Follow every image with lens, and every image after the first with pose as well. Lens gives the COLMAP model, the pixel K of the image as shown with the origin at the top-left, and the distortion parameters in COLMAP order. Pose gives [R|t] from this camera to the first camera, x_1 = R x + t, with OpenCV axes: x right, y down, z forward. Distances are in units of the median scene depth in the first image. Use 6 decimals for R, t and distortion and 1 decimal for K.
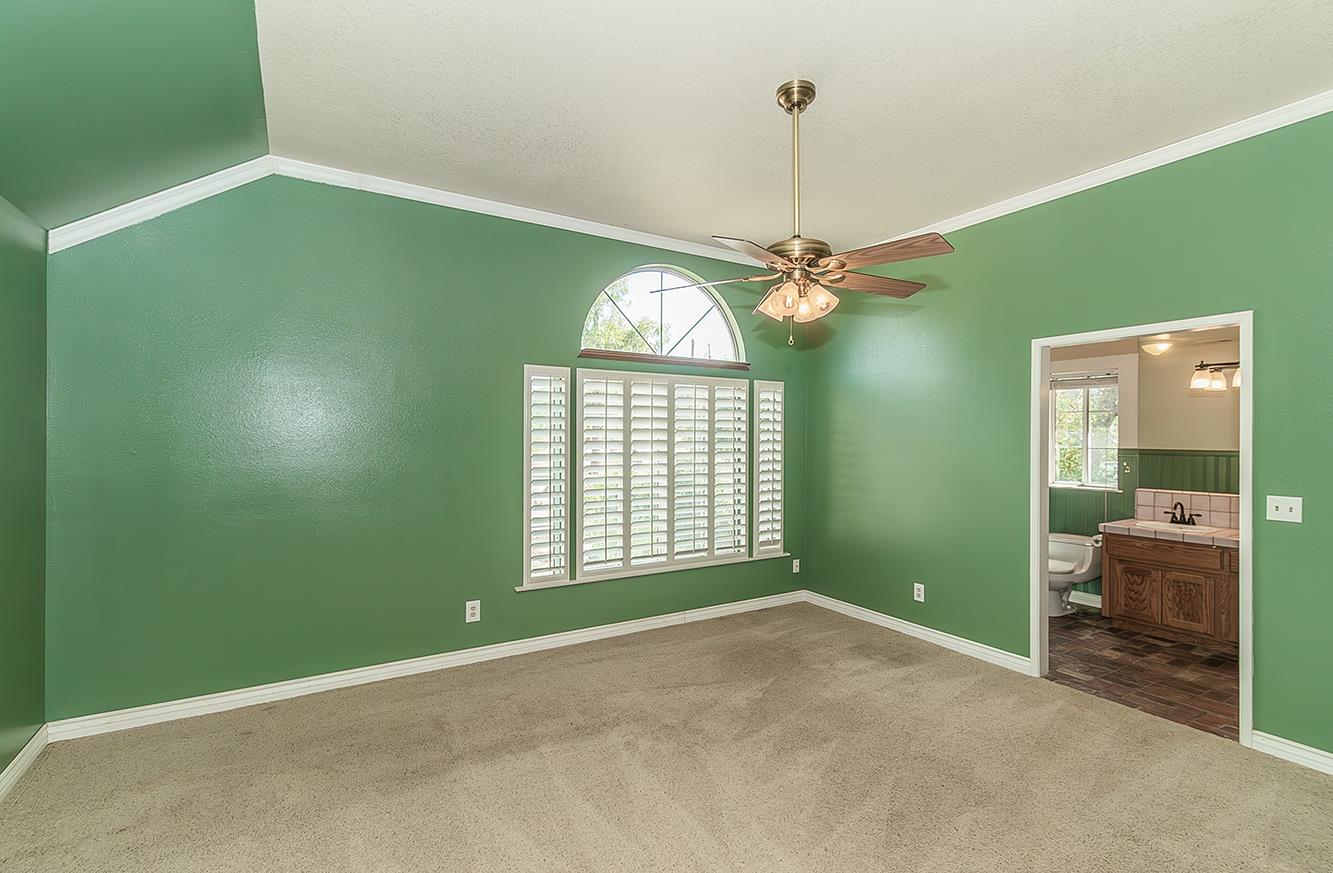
lens RADIAL K [[601.9, 0, 663.3], [0, 601.9, 434.2], [0, 0, 1]] dist [0.000837, -0.000135]
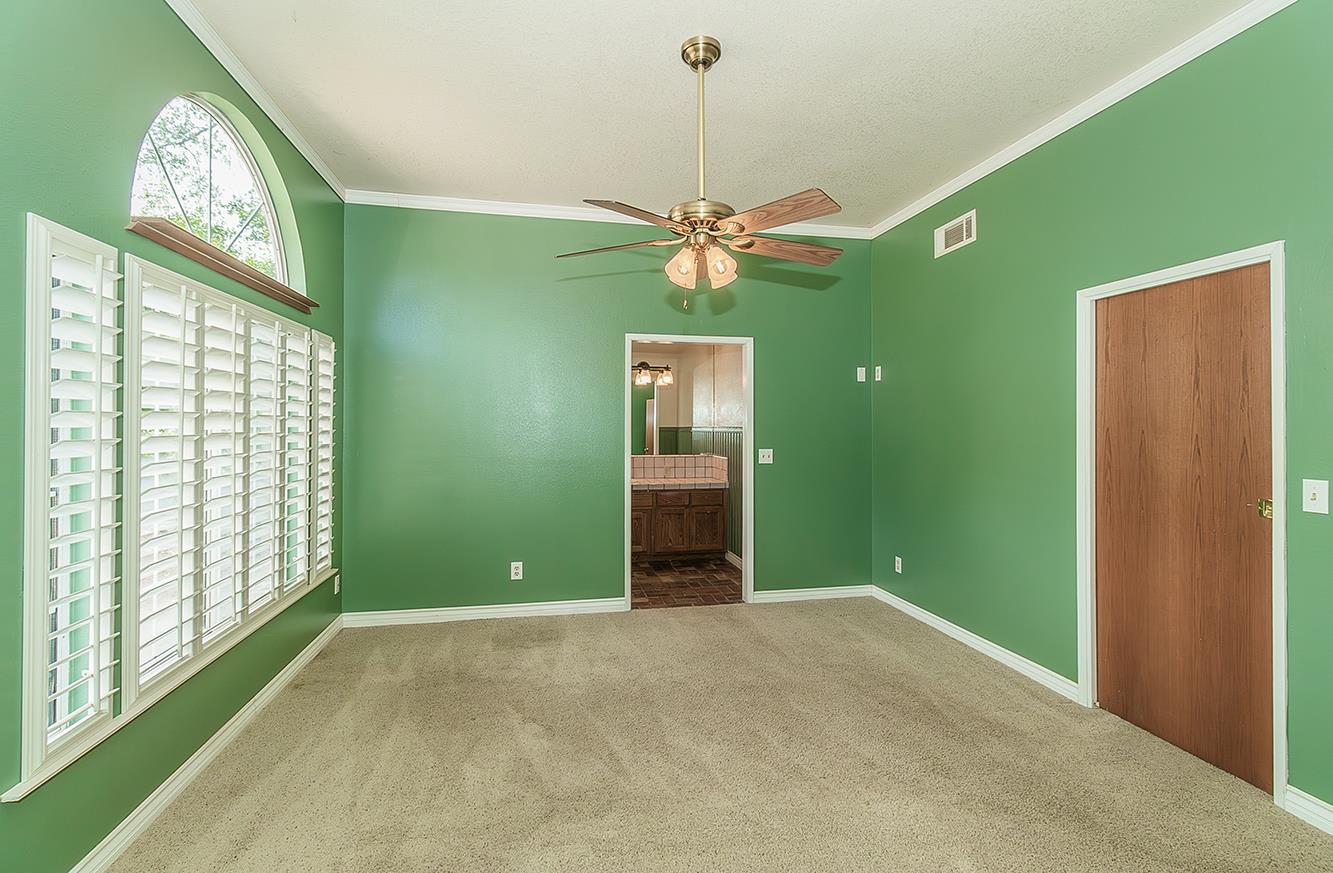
lens RADIAL K [[599.3, 0, 665.4], [0, 599.3, 421.3], [0, 0, 1]] dist [-0.000483, -0.000029]
pose [[0.332103, 0.003824, 0.943235, -0.503316], [-0.003873, 0.999989, -0.002690, 0.022665], [-0.943235, -0.002759, 0.332115, 0.527419]]
